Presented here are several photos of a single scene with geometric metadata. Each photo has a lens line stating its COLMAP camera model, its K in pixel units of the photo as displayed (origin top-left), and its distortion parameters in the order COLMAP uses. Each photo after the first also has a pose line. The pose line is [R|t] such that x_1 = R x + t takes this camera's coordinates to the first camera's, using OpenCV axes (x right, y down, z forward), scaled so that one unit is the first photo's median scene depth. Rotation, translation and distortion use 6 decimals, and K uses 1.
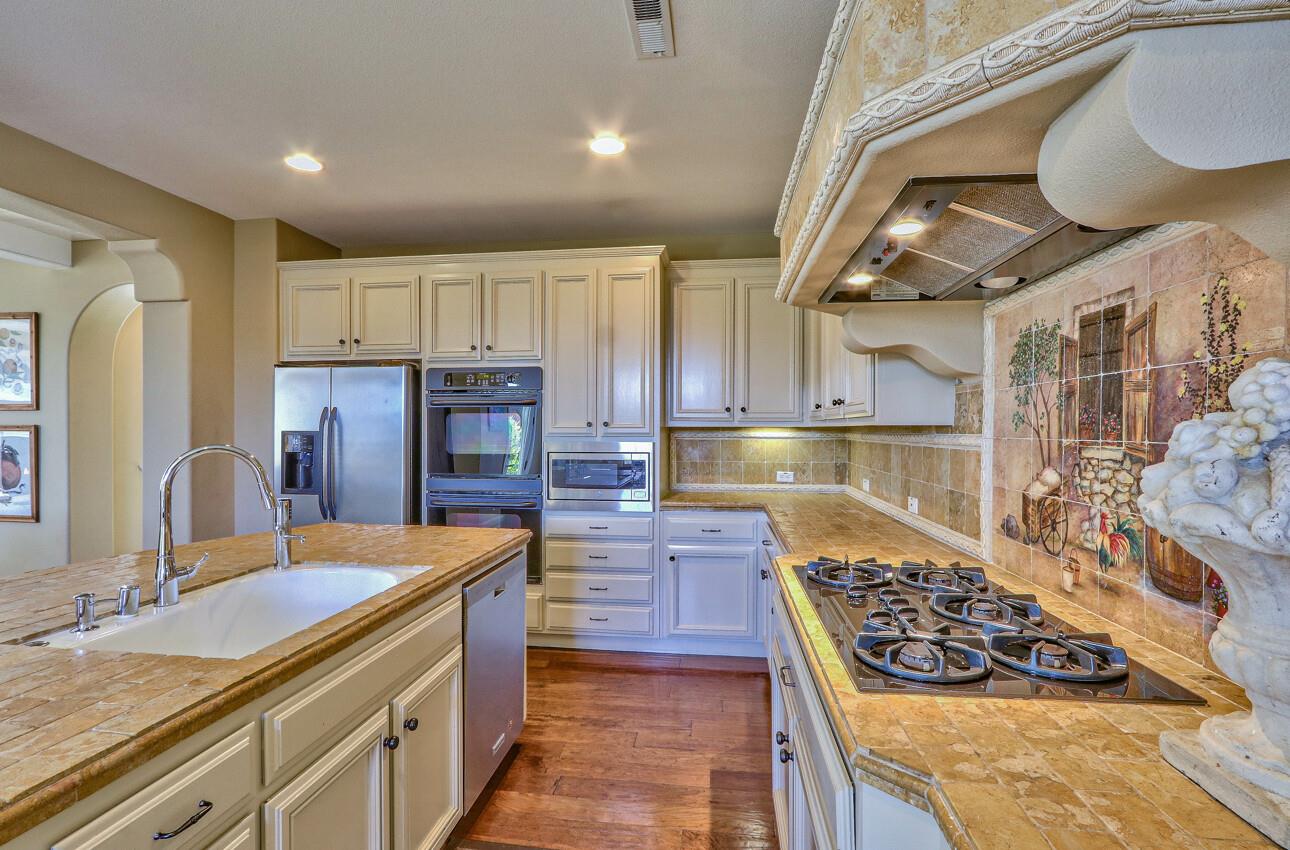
lens RADIAL K [[598.8, 0, 643.9], [0, 598.8, 433.5], [0, 0, 1]] dist [-0.015840, 0.000641]
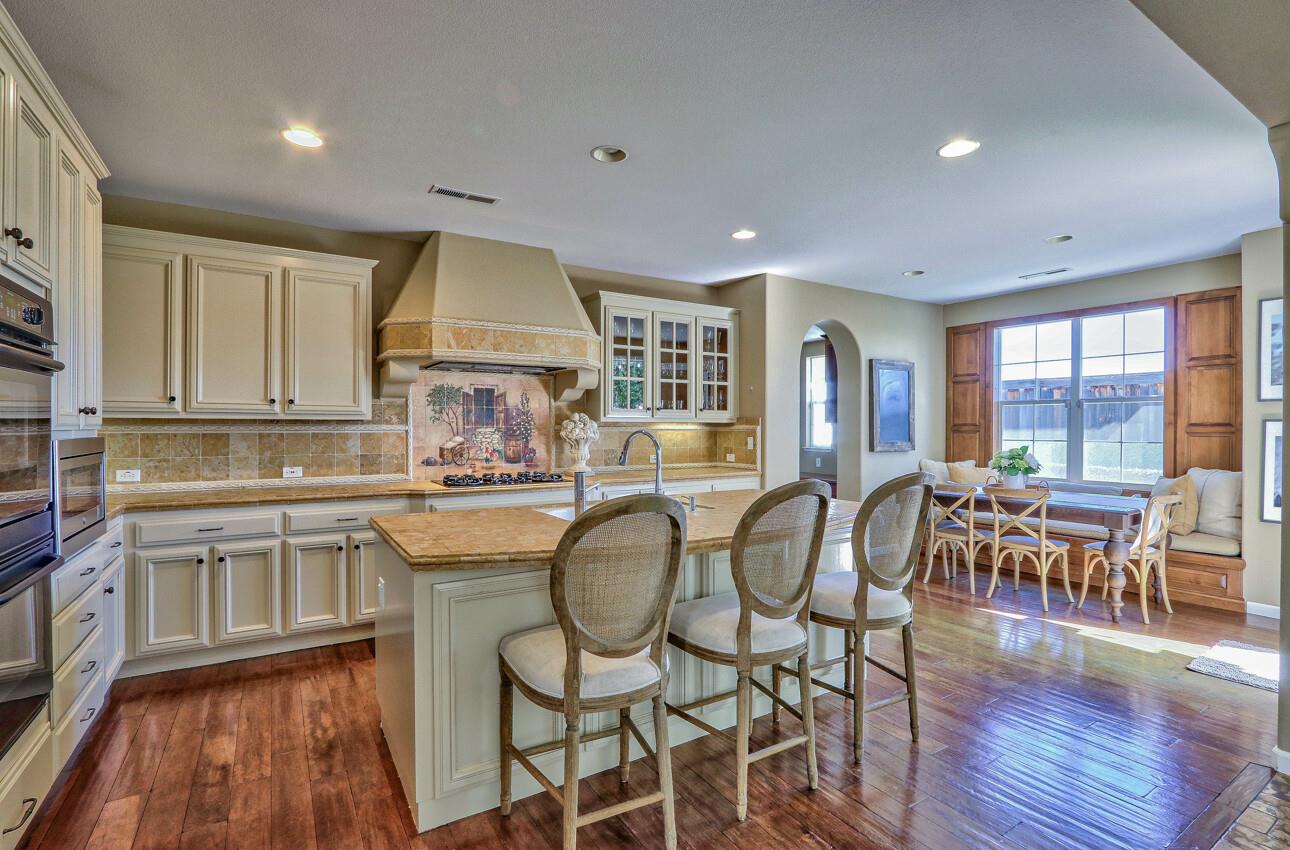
lens RADIAL K [[598.8, 0, 643.8], [0, 598.8, 430.2], [0, 0, 1]] dist [-0.015840, 0.000641]
pose [[-0.627046, -0.004884, 0.778967, -0.173878], [0.005863, 0.999922, 0.010989, 0.000138], [-0.778960, 0.011458, -0.626969, 0.170215]]
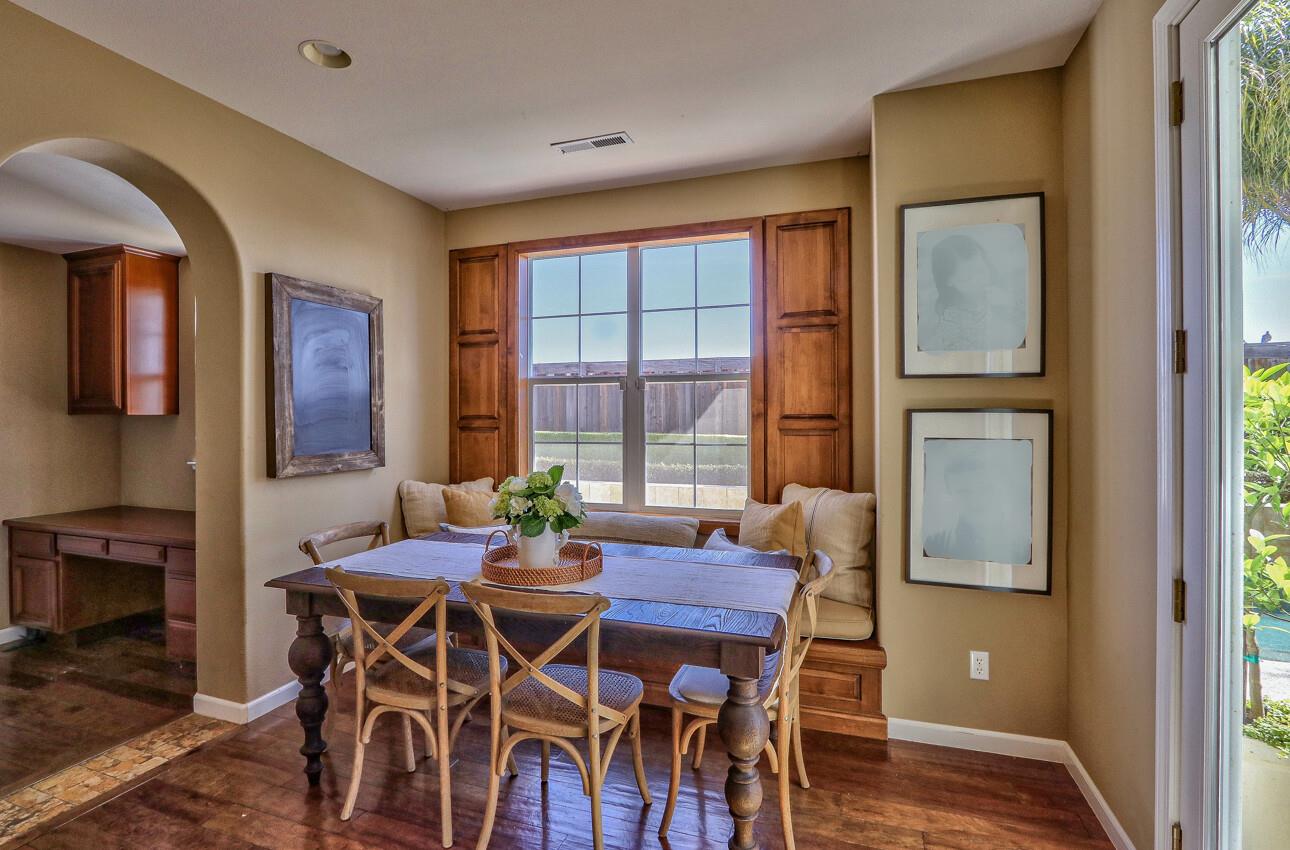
lens RADIAL K [[598.8, 0, 641.9], [0, 598.8, 421.2], [0, 0, 1]] dist [-0.015840, 0.000641]
pose [[-0.976918, 0.001366, 0.213608, -0.121218], [0.005743, 0.999786, 0.019872, -0.000422], [-0.213535, 0.020640, -0.976717, 0.001130]]
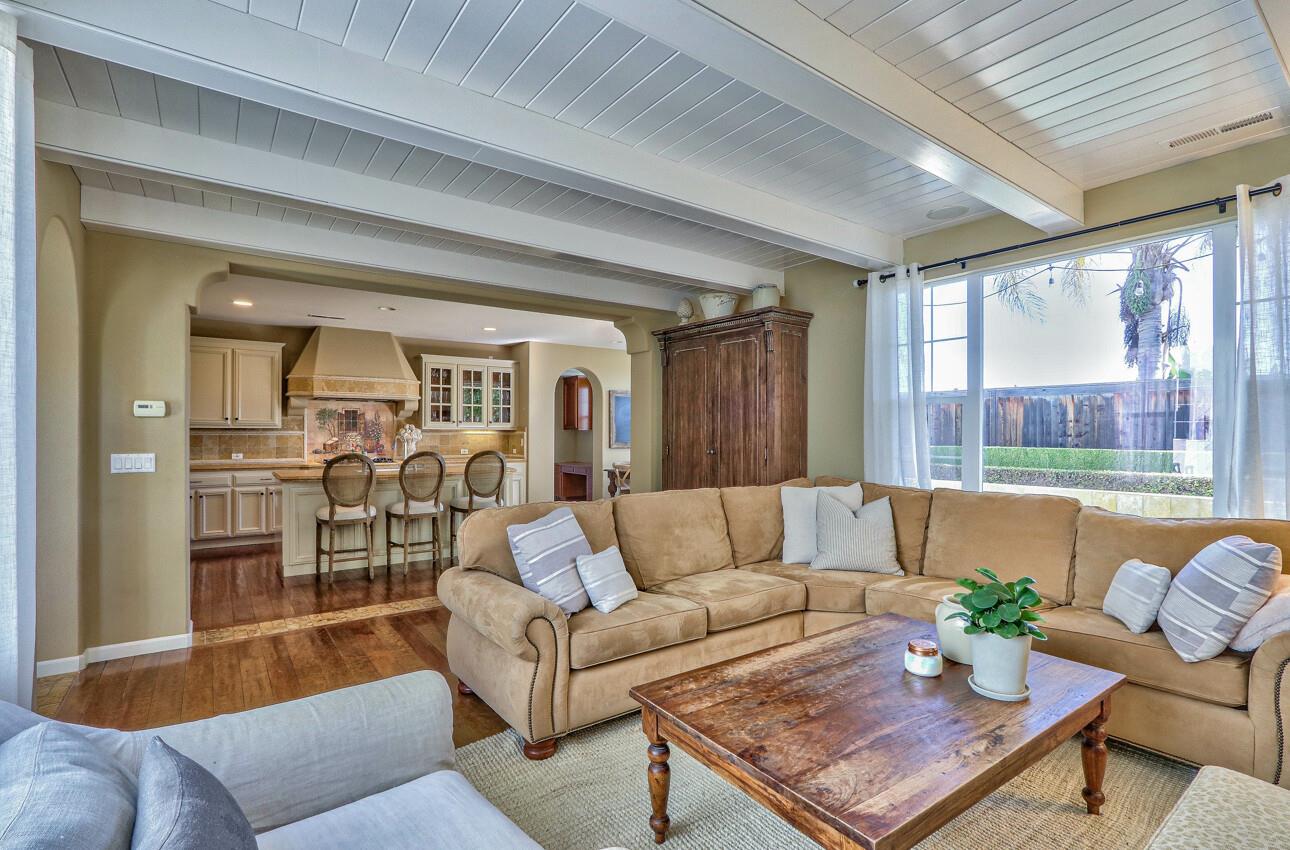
lens RADIAL K [[598.8, 0, 646.9], [0, 598.8, 432.4], [0, 0, 1]] dist [-0.015840, 0.000641]
pose [[-0.684218, -0.003804, 0.729268, -0.395470], [0.002430, 0.999969, 0.007496, -0.001316], [-0.729274, 0.006901, -0.684187, 0.204933]]
